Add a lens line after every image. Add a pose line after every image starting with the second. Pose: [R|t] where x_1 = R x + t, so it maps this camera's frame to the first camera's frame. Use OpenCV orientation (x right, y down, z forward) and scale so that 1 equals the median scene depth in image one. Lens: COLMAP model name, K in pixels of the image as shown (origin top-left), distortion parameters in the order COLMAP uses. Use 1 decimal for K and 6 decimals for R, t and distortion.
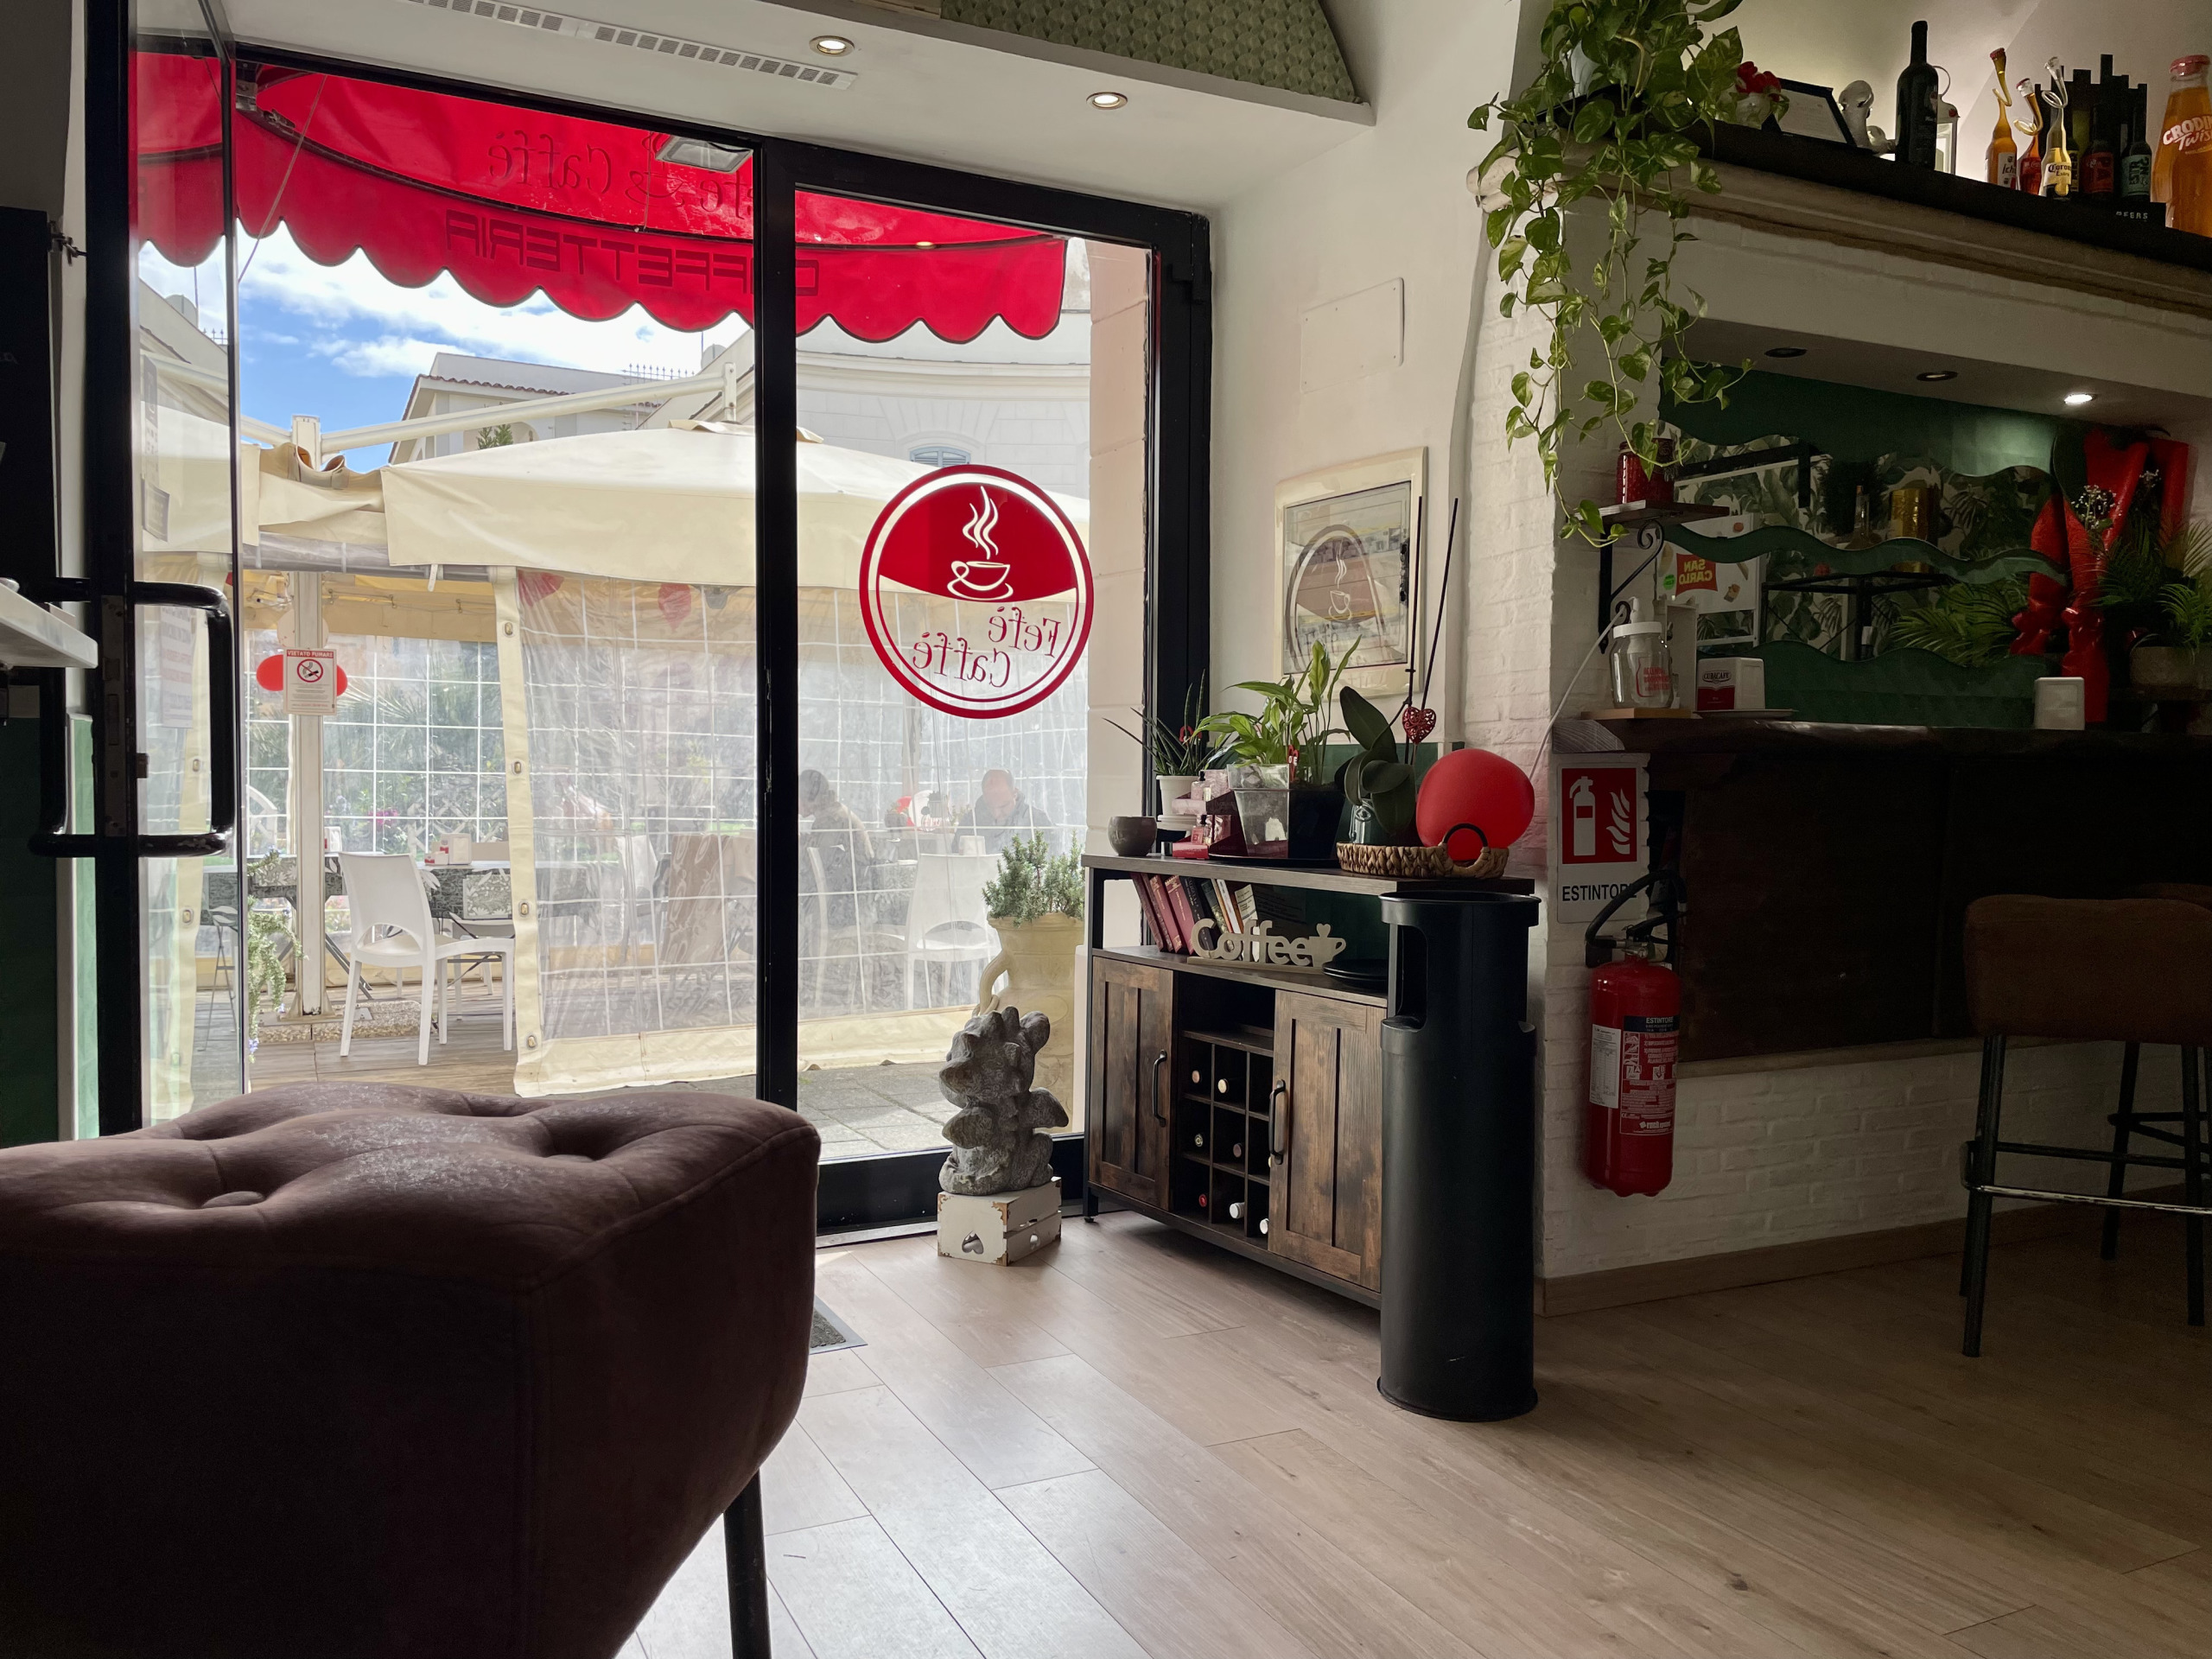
lens RADIAL K [[1644.9, 0, 1106.0], [0, 1644.9, 829.5], [0, 0, 1]] dist [0.062079, -0.087680]
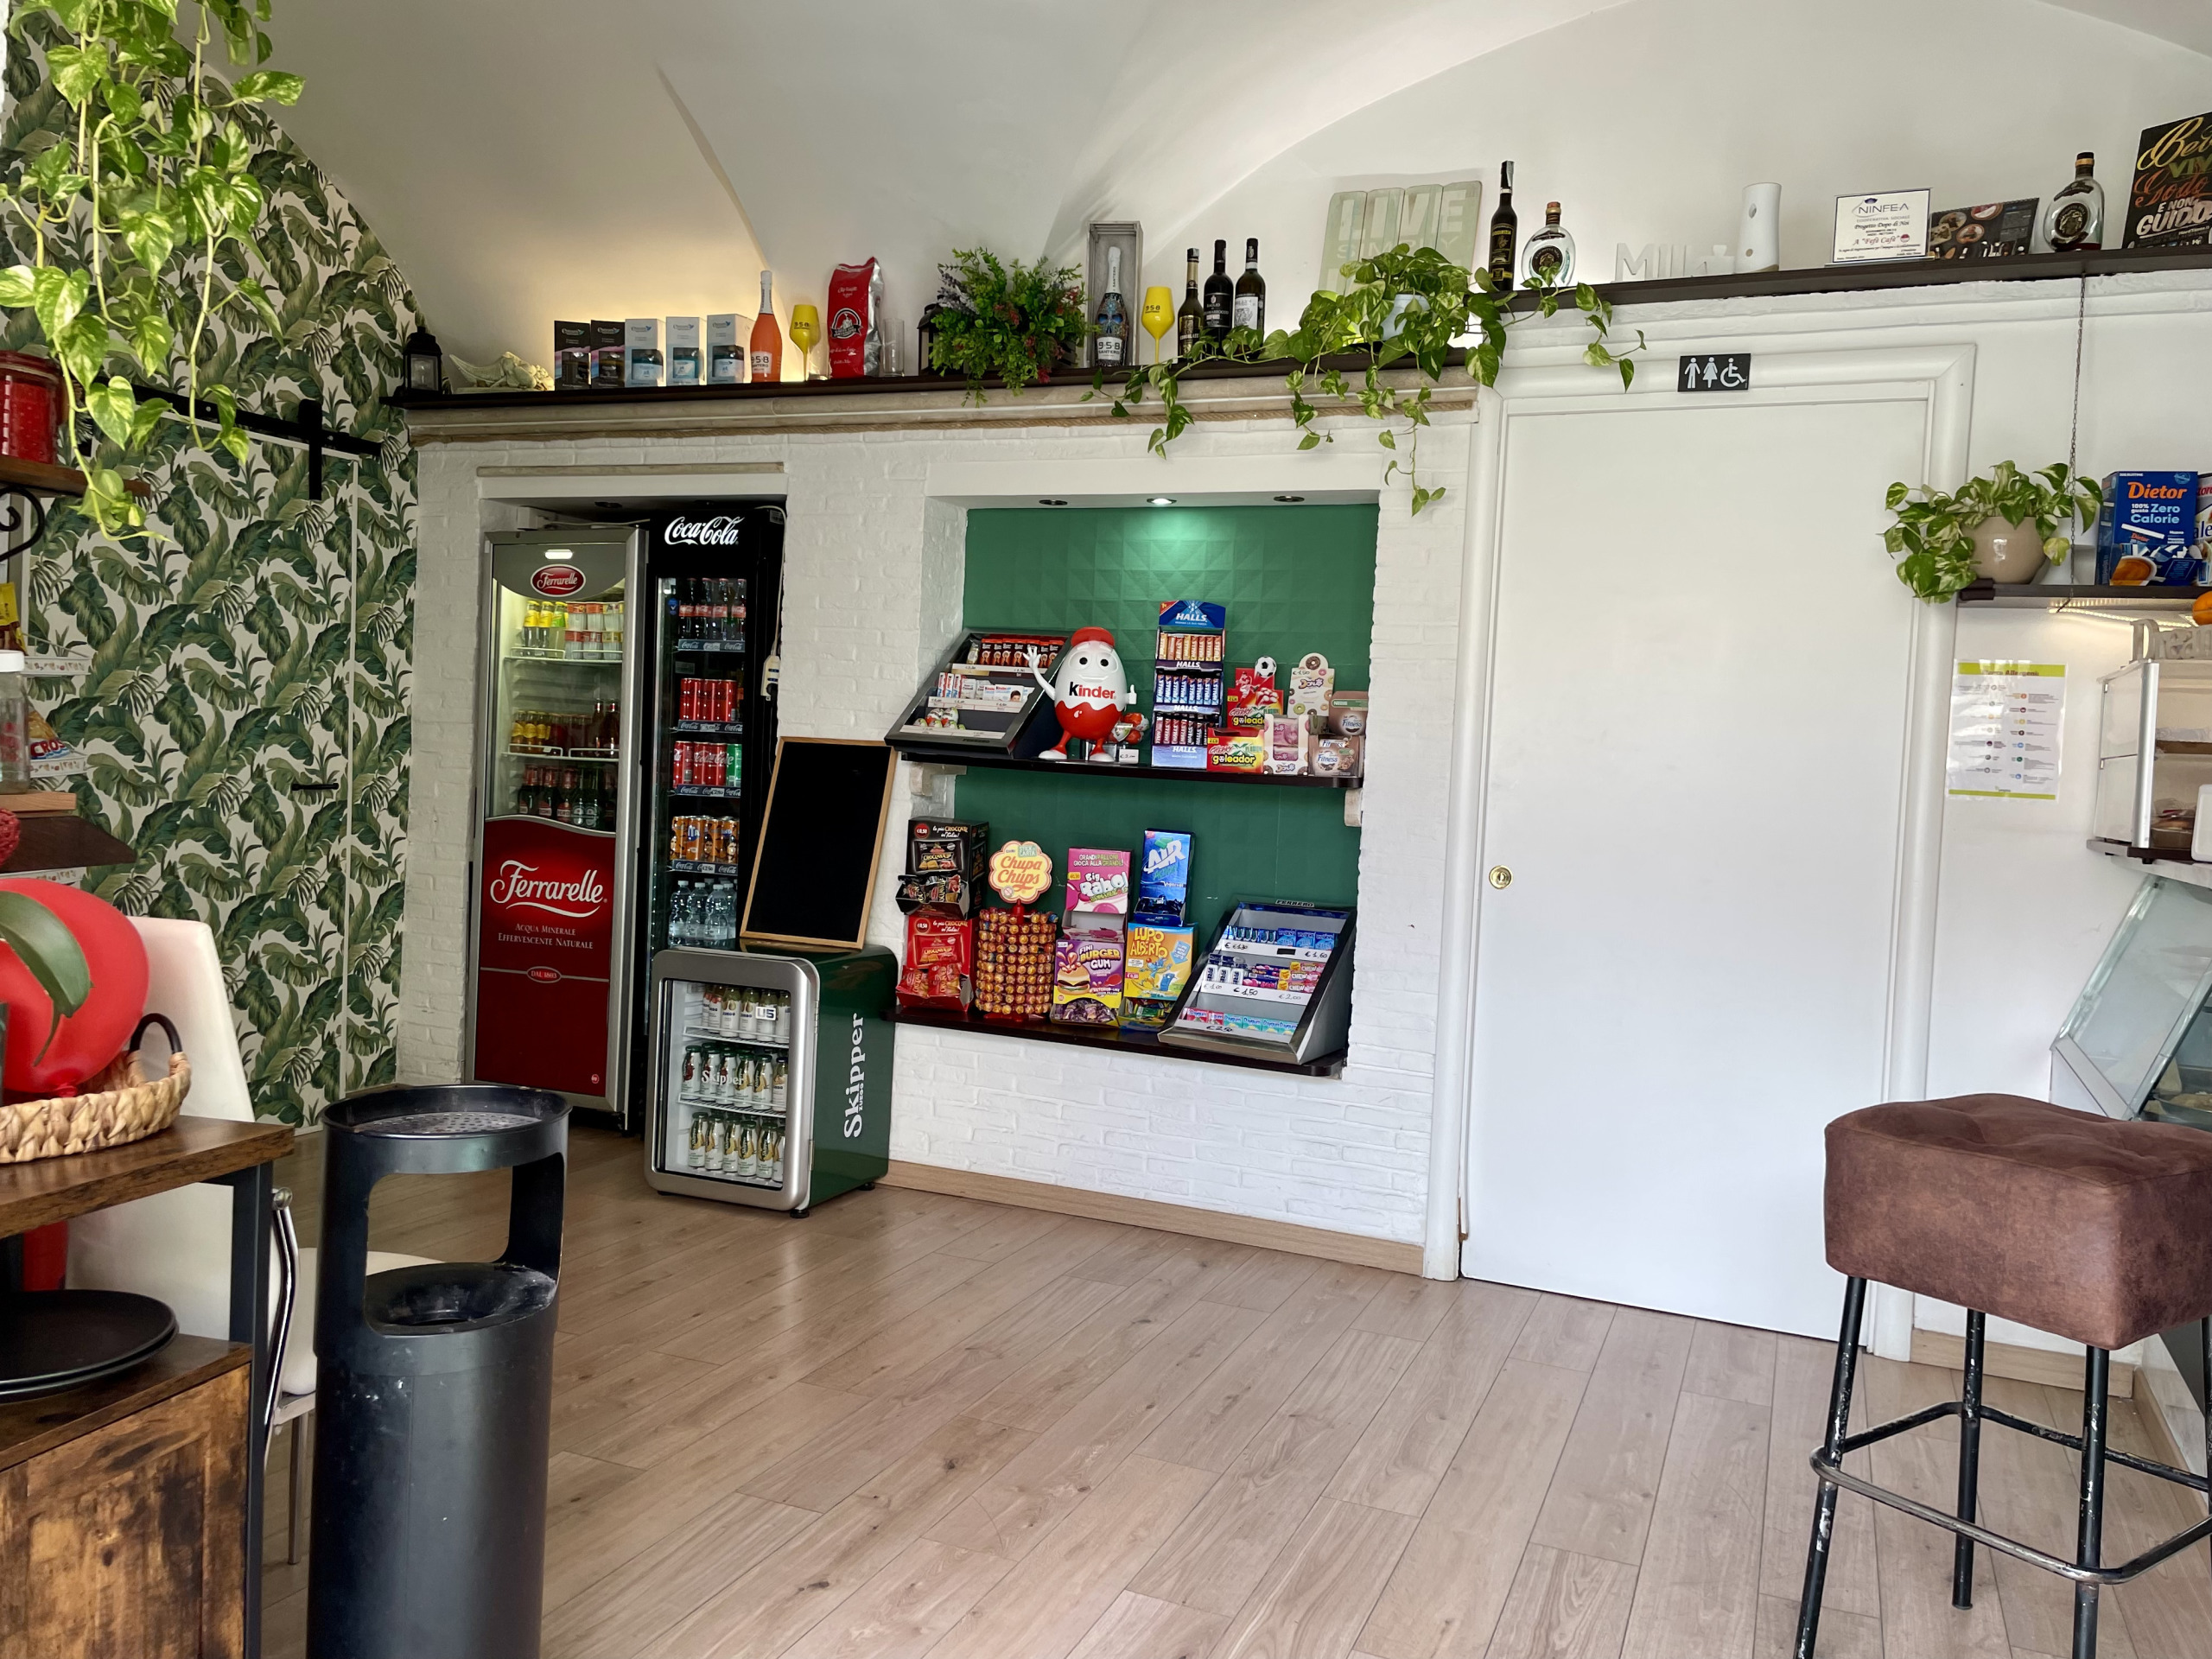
lens RADIAL K [[1674.4, 0, 1116.8], [0, 1674.4, 793.0], [0, 0, 1]] dist [0.114870, -0.148404]
pose [[-0.654234, -0.056440, 0.754183, -0.417325], [-0.029669, 0.998359, 0.048976, -0.111063], [-0.755710, 0.009666, -0.654835, 1.074392]]
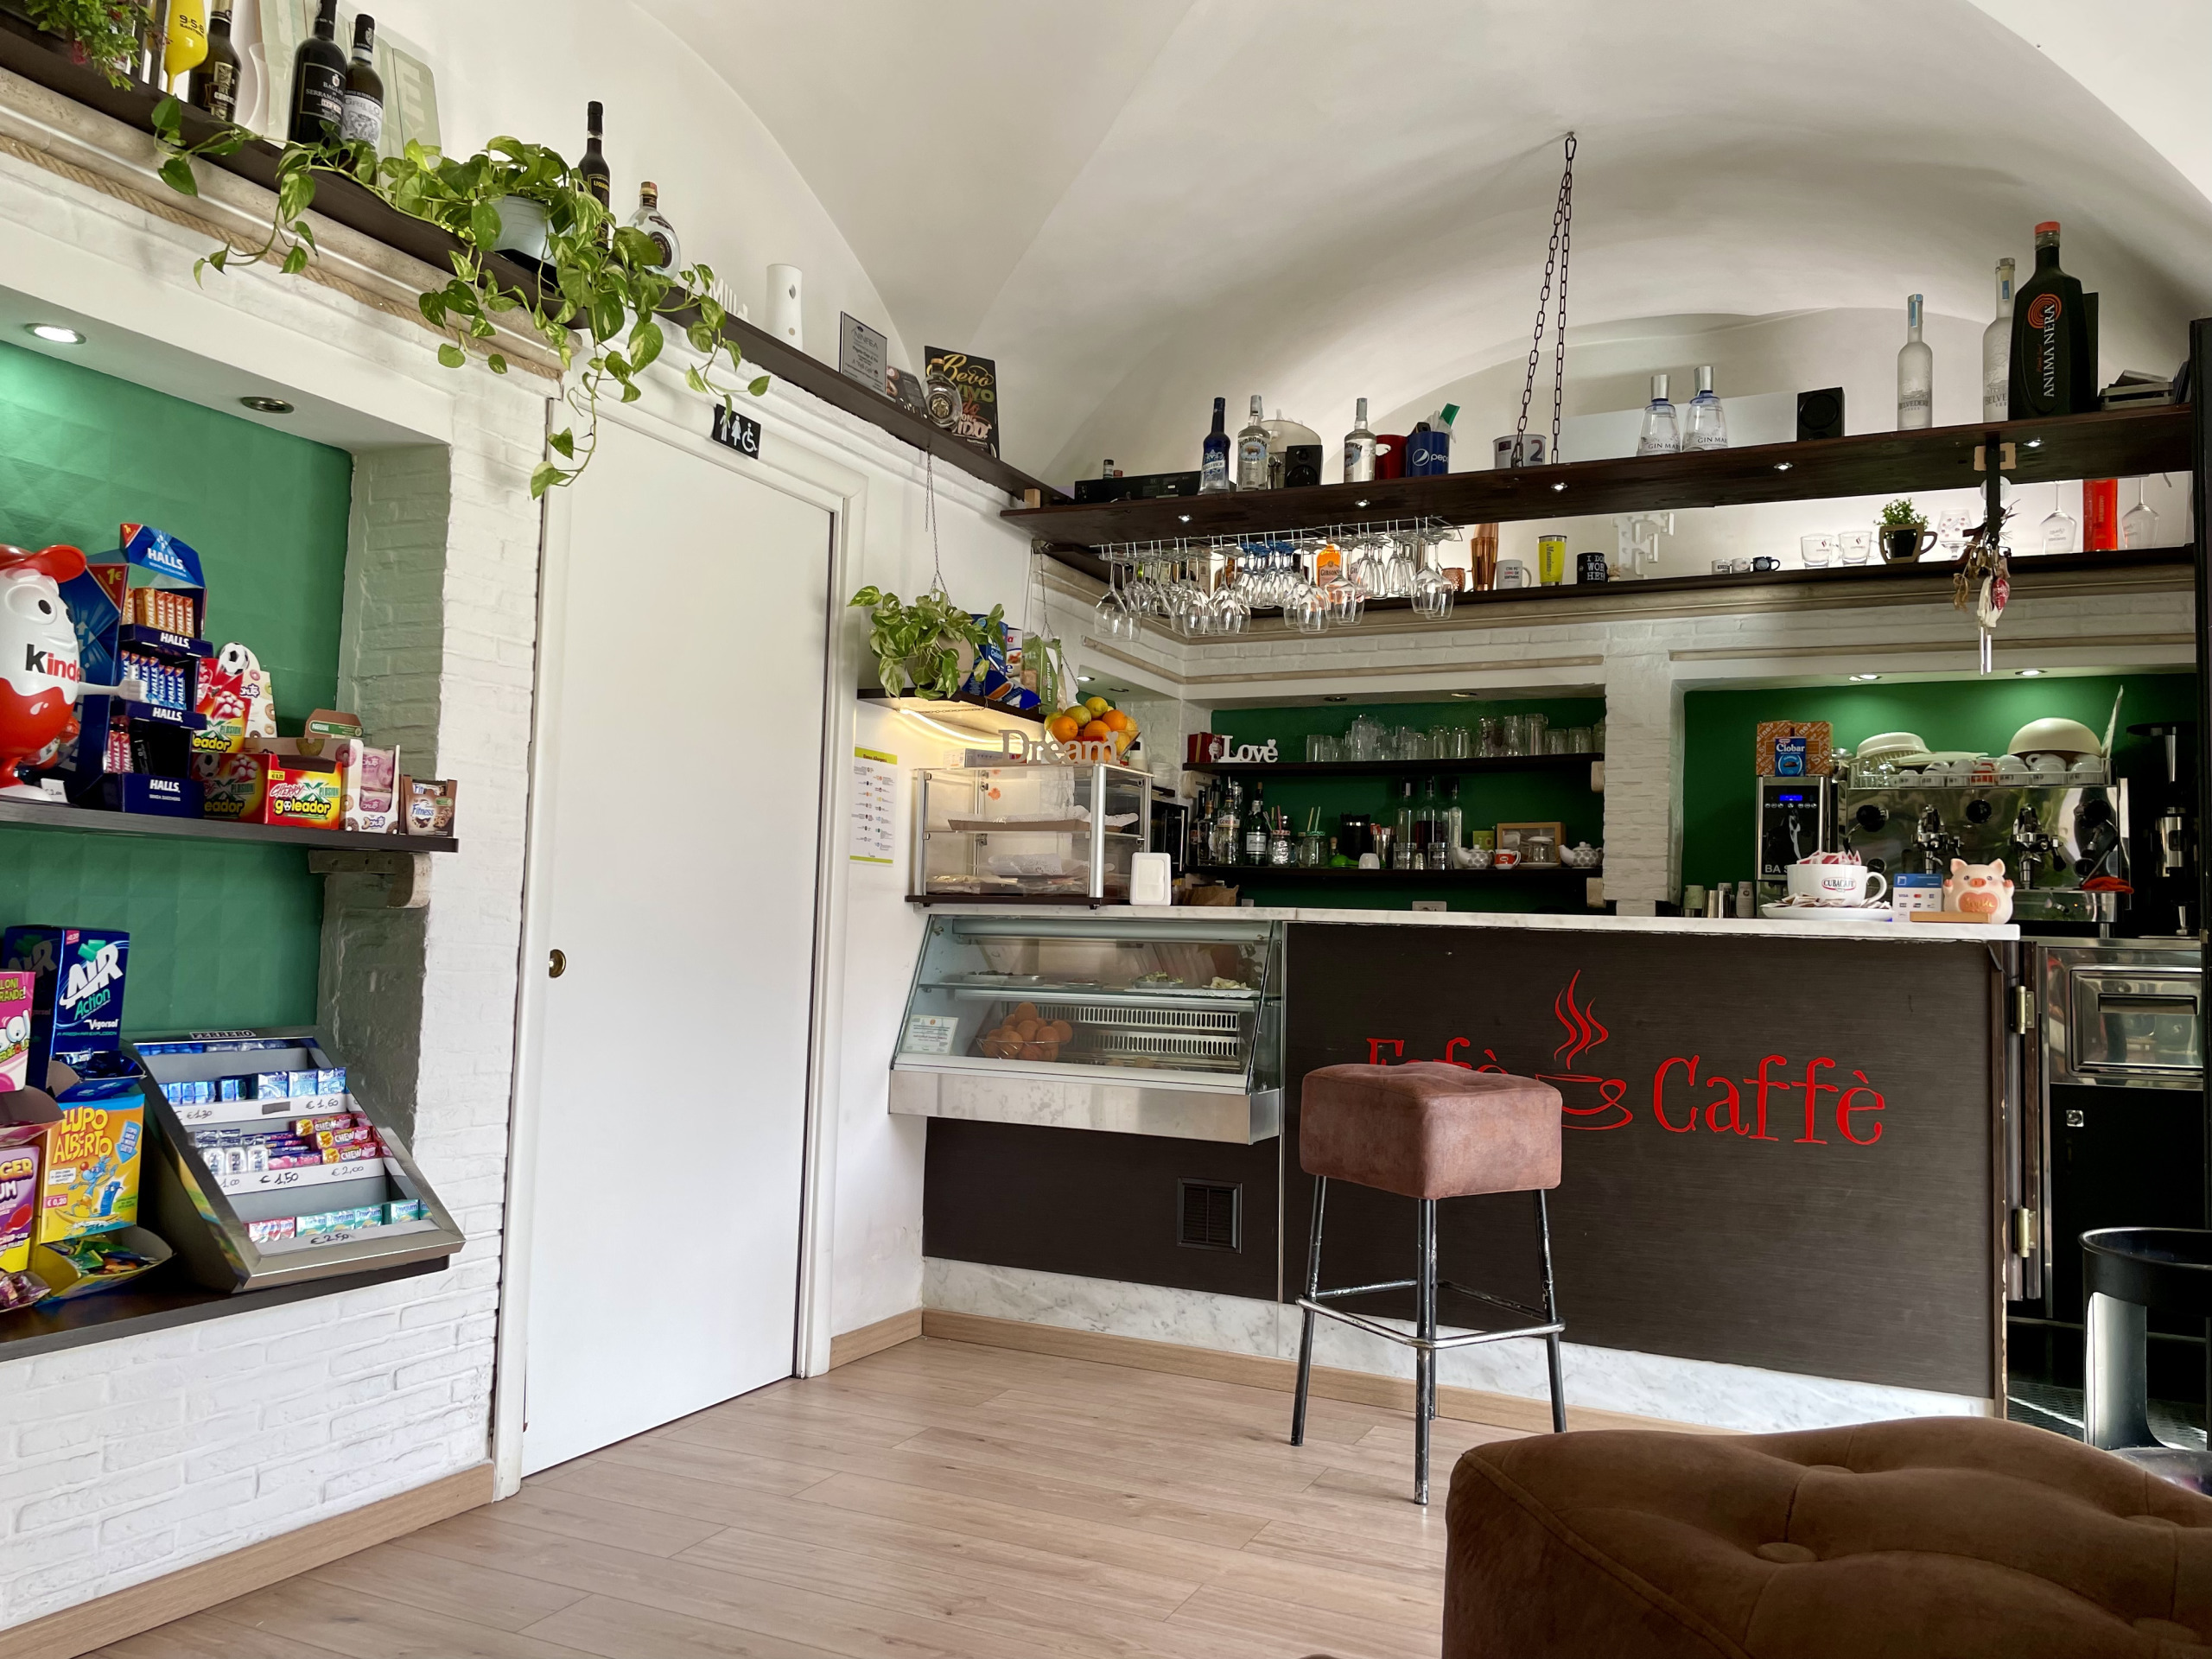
lens RADIAL K [[1663.6, 0, 1115.3], [0, 1663.6, 824.3], [0, 0, 1]] dist [0.105273, -0.133938]
pose [[-0.782269, -0.068529, -0.619160, 0.746849], [-0.051838, 0.997644, -0.044927, -0.049117], [0.620780, -0.003049, -0.783979, 1.042647]]
